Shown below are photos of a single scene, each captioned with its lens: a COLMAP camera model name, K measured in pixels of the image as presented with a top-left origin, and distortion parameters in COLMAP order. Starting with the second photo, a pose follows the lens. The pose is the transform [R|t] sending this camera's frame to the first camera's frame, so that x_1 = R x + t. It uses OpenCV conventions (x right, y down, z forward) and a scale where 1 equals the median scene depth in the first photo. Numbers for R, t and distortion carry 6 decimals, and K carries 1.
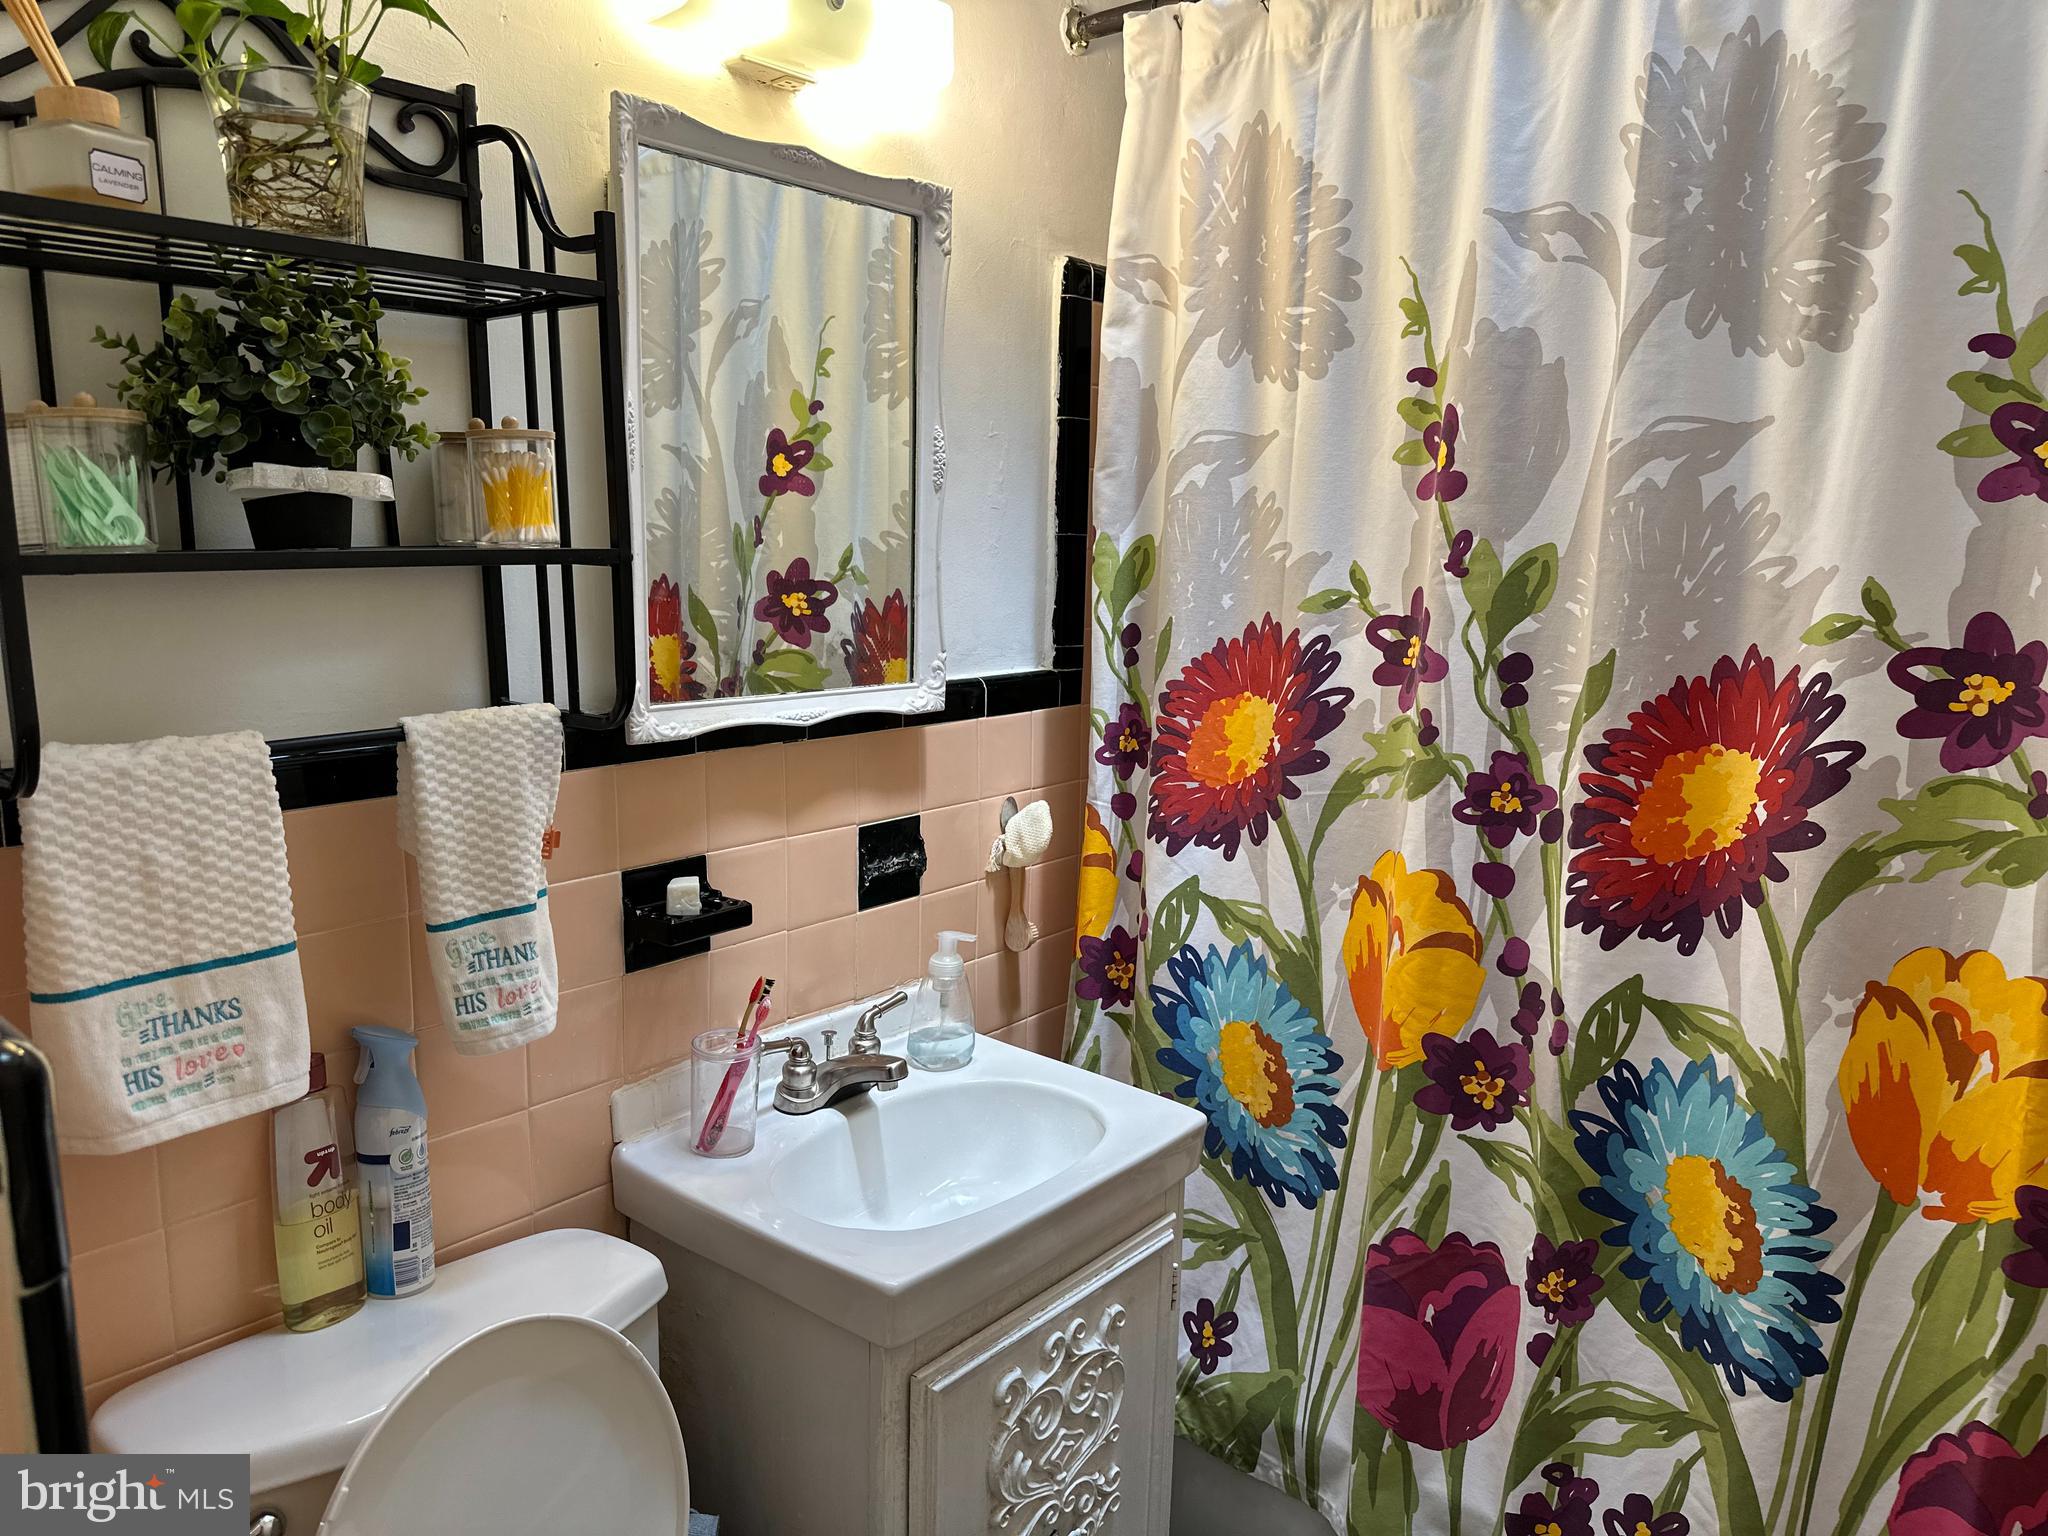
lens RADIAL K [[1439.1, 0, 1026.1], [0, 1439.1, 767.7], [0, 0, 1]] dist [0.063343, -0.081624]
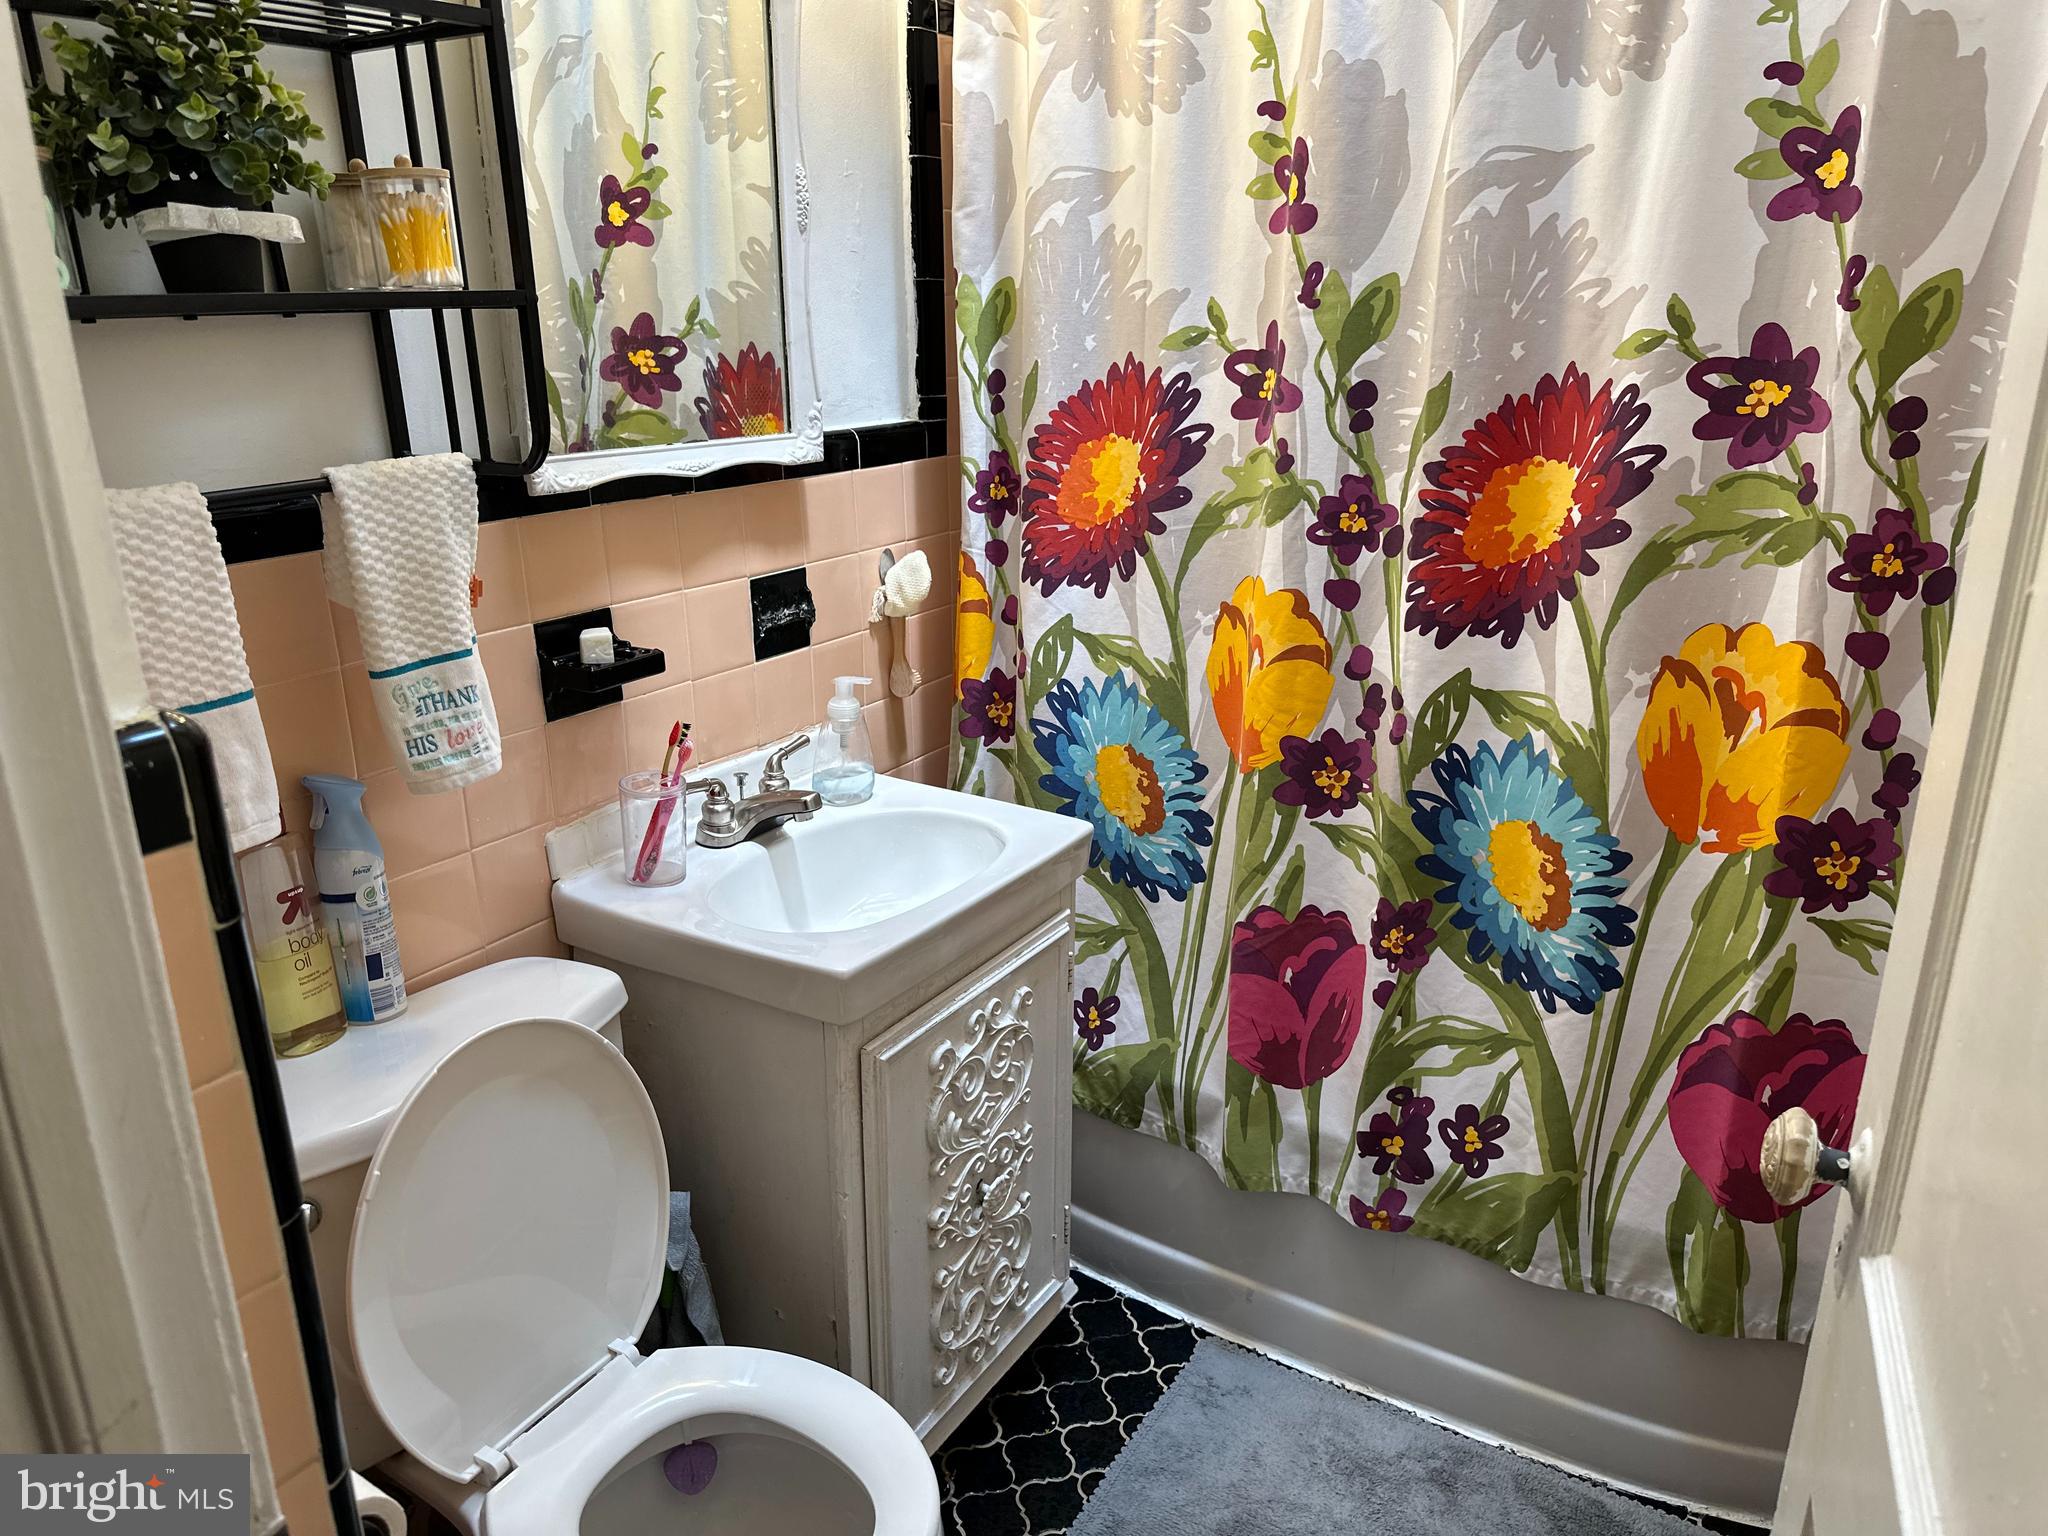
lens RADIAL K [[1439.1, 0, 1018.4], [0, 1439.1, 775.6], [0, 0, 1]] dist [0.063343, -0.081624]
pose [[0.990430, -0.064213, 0.122167, -0.081745], [0.044614, 0.986609, 0.156885, 0.037119], [-0.130605, -0.149933, 0.980032, -0.086754]]
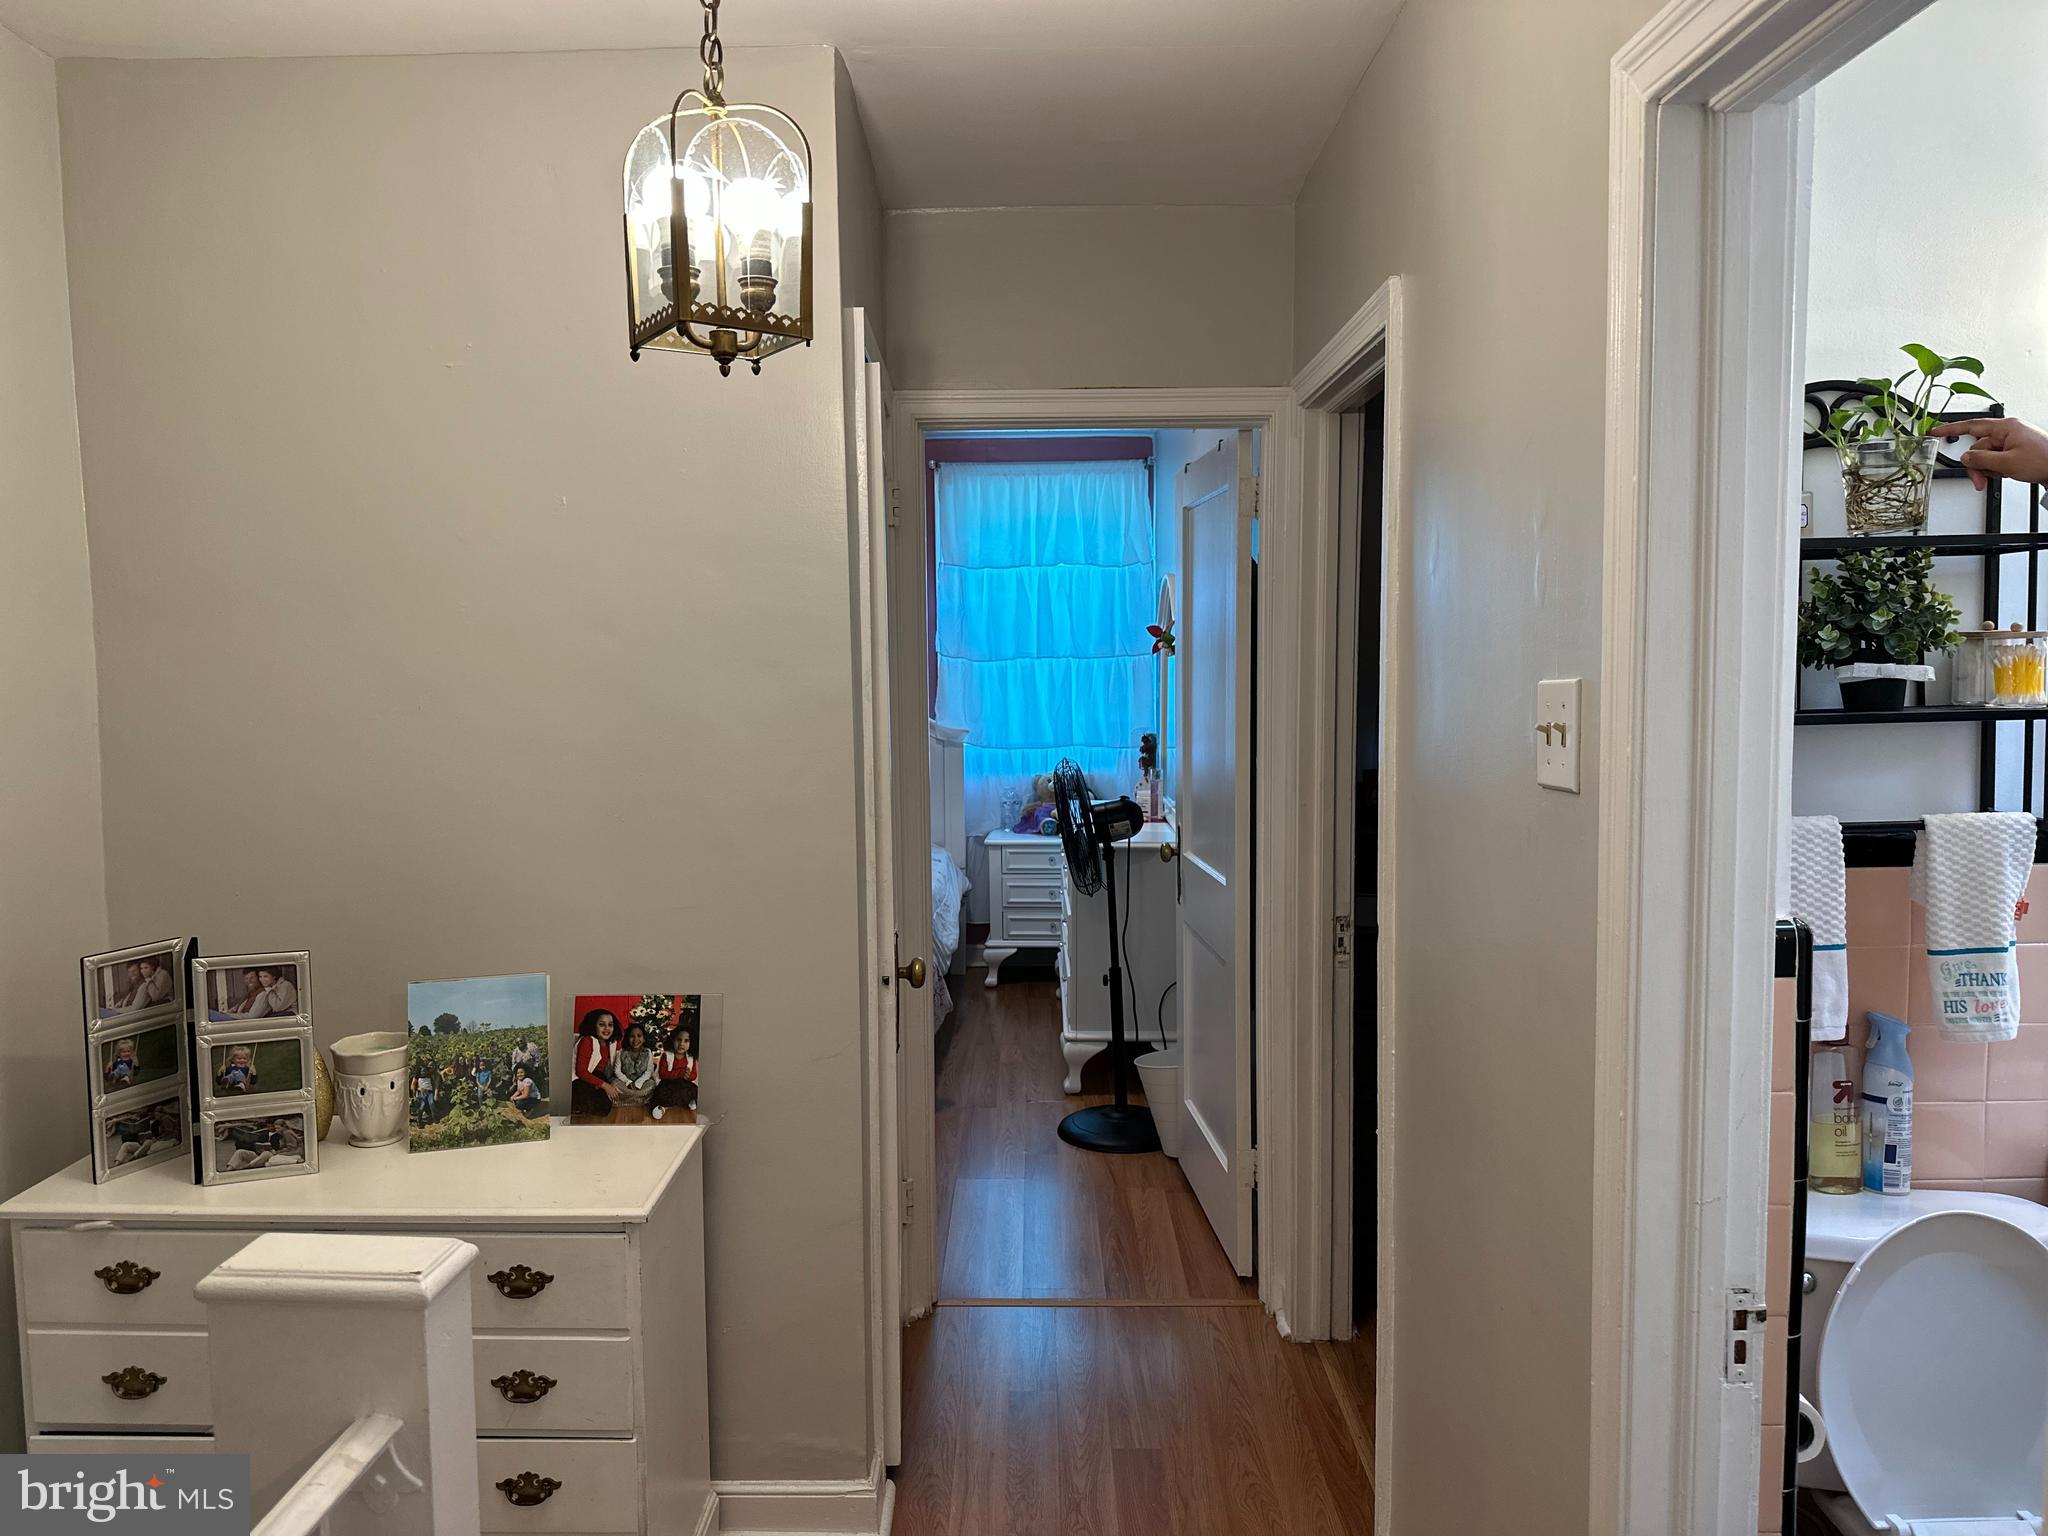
lens RADIAL K [[1439.1, 0, 985.3], [0, 1439.1, 770.5], [0, 0, 1]] dist [0.063343, -0.081624]
pose [[0.614729, 0.036594, -0.787889, 0.176595], [-0.103208, 0.994066, -0.034355, 0.071876], [0.781957, 0.102435, 0.614859, -0.724174]]
